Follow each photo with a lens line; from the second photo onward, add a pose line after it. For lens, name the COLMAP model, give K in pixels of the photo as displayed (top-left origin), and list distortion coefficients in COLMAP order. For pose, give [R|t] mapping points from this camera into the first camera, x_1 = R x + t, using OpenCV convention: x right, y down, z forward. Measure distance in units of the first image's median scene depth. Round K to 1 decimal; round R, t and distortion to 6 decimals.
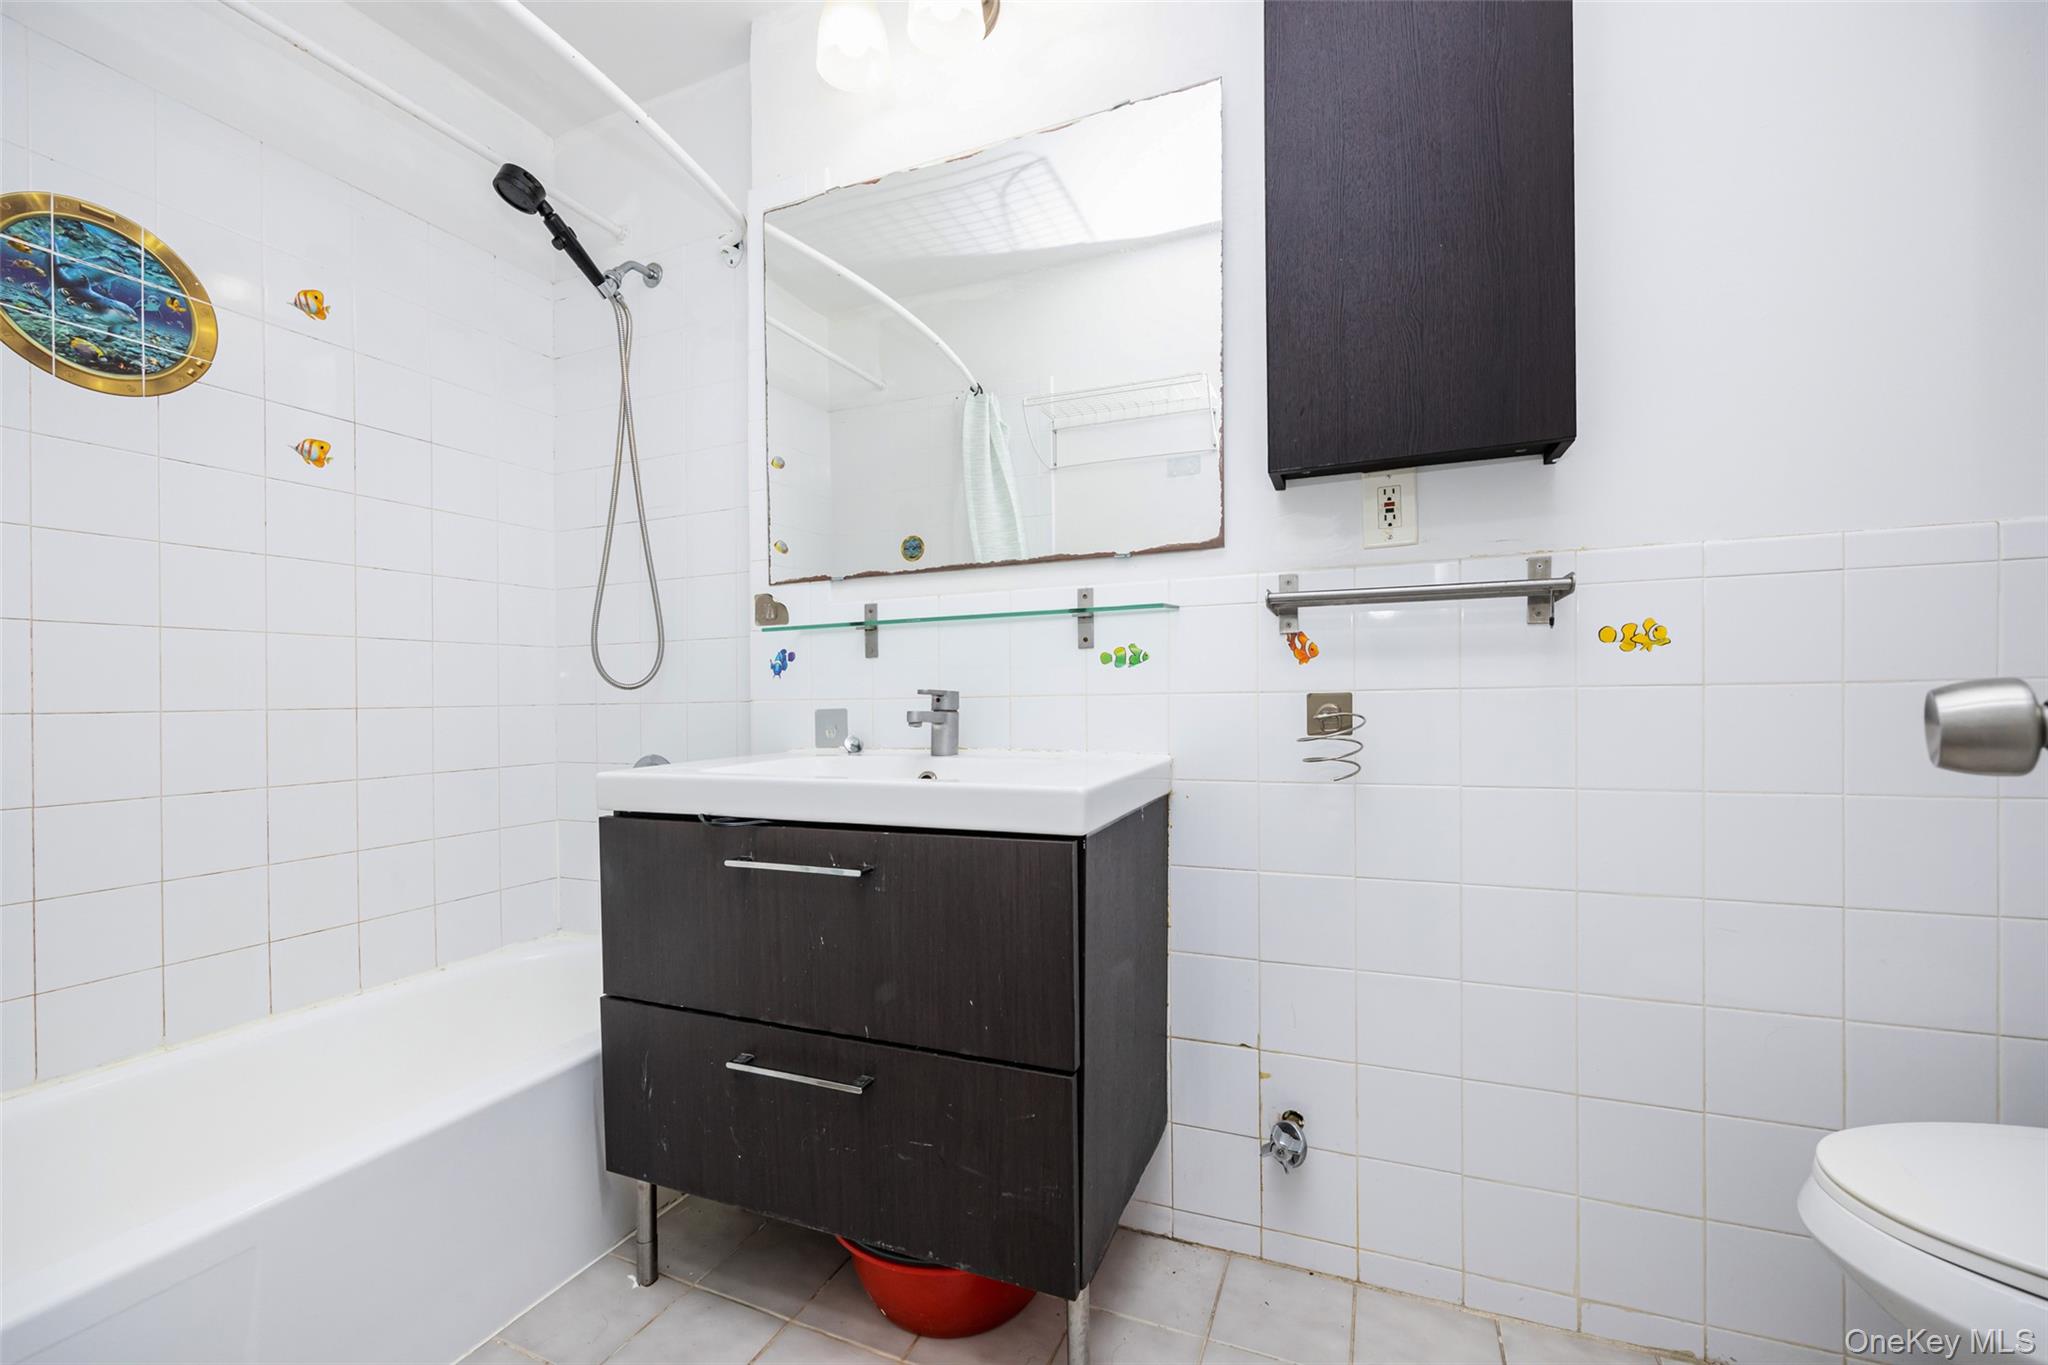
lens RADIAL K [[842.4, 0, 1024.0], [0, 842.4, 682.5], [0, 0, 1]] dist [0.000563, -0.000135]
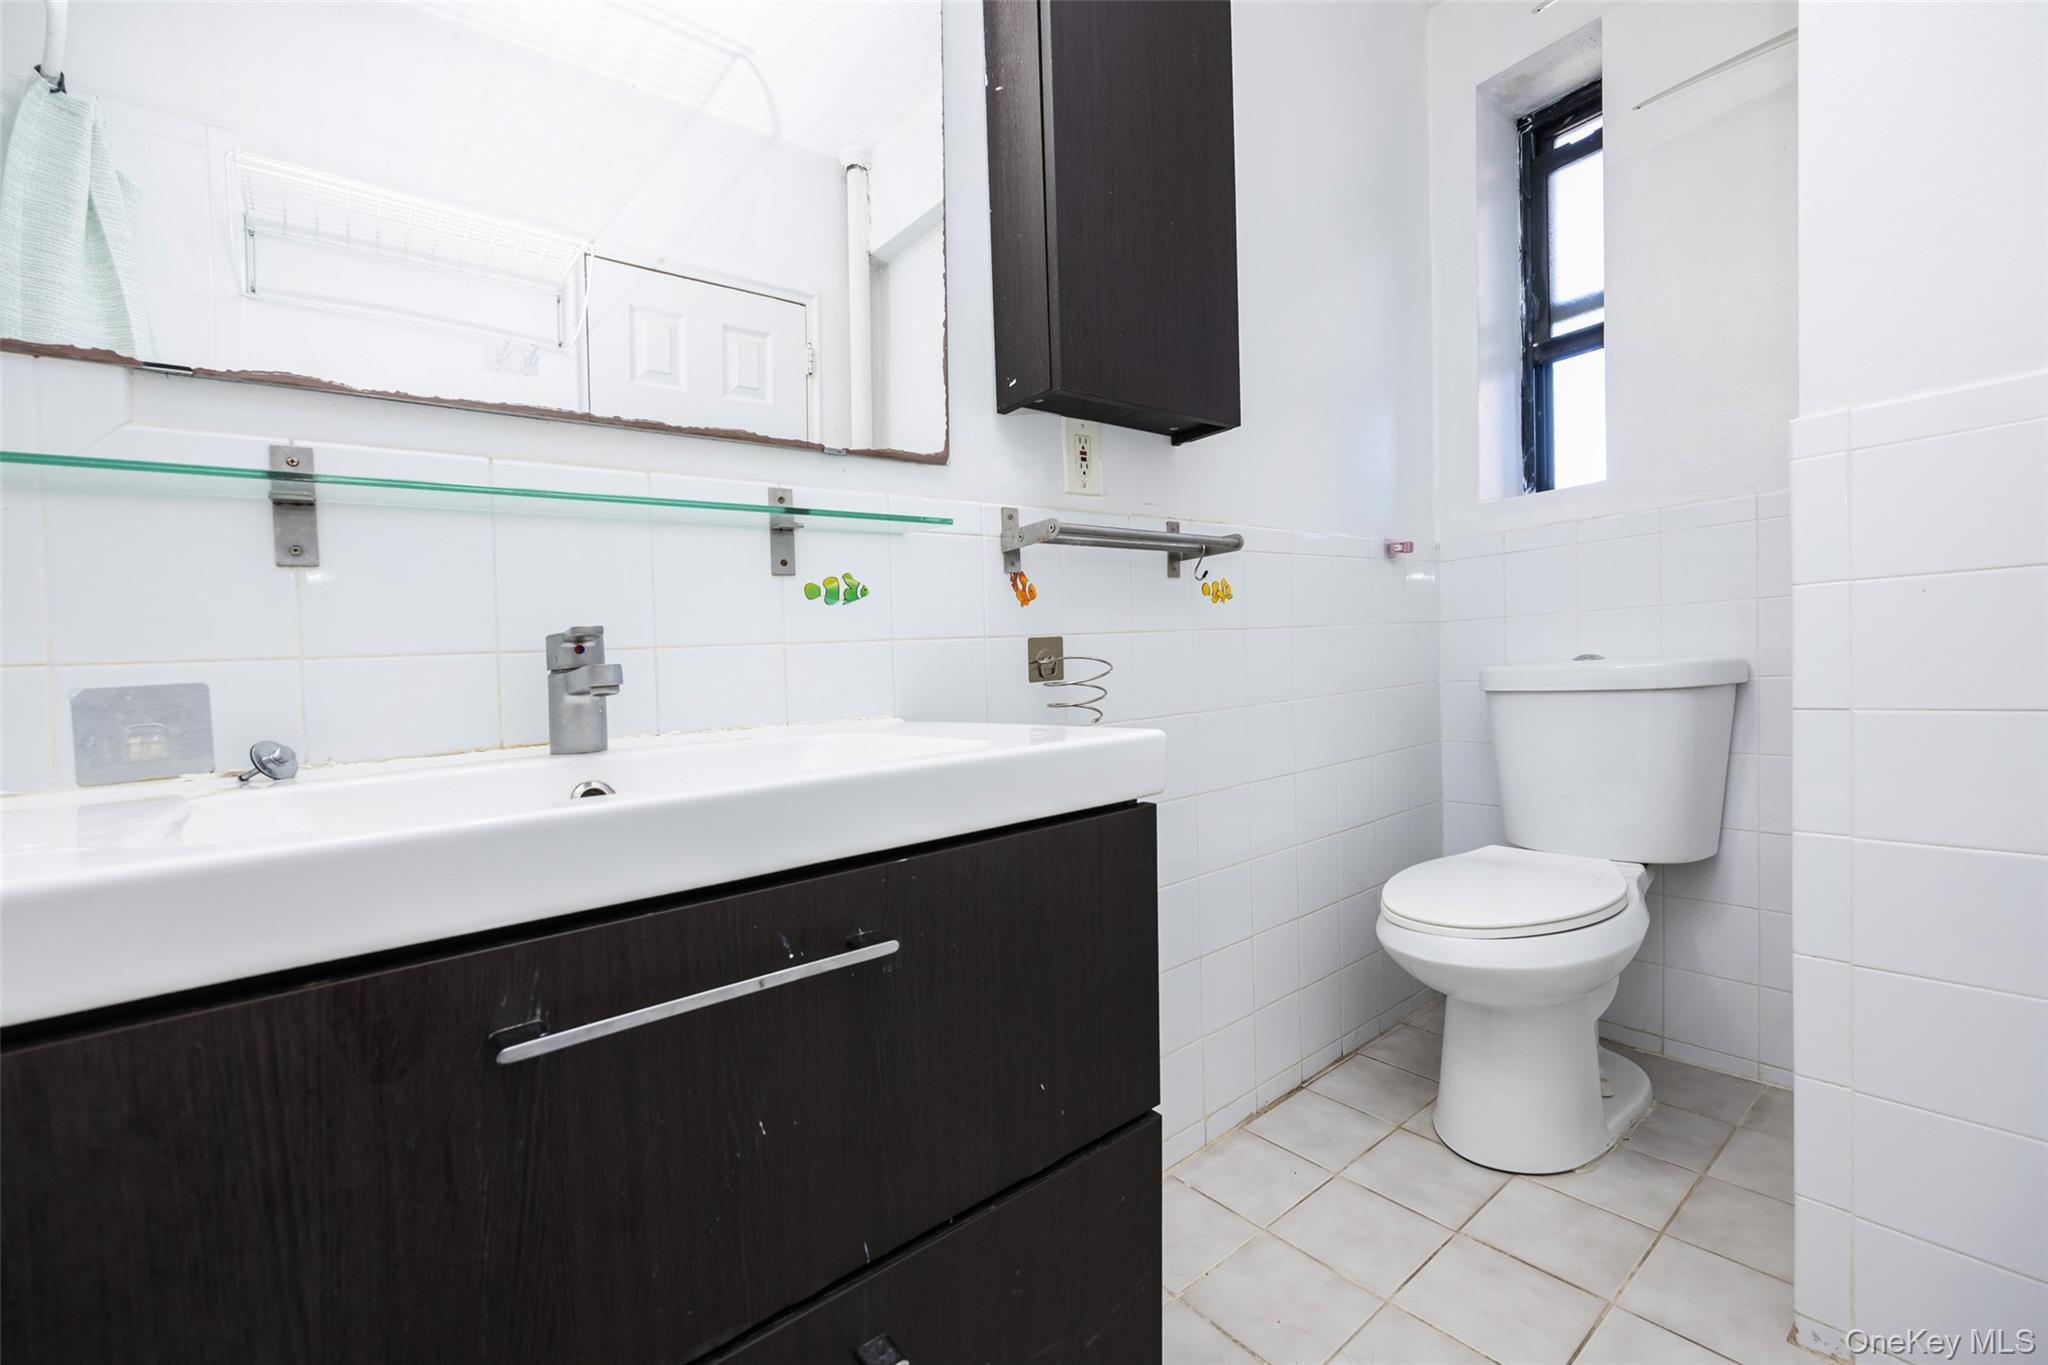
lens RADIAL K [[842.4, 0, 1024.0], [0, 842.4, 682.5], [0, 0, 1]] dist [0.000563, -0.000135]
pose [[0.484968, -0.030708, 0.873993, -0.470449], [0.032391, 0.999328, 0.017138, 0.044843], [-0.873932, 0.019998, 0.485637, 0.528264]]
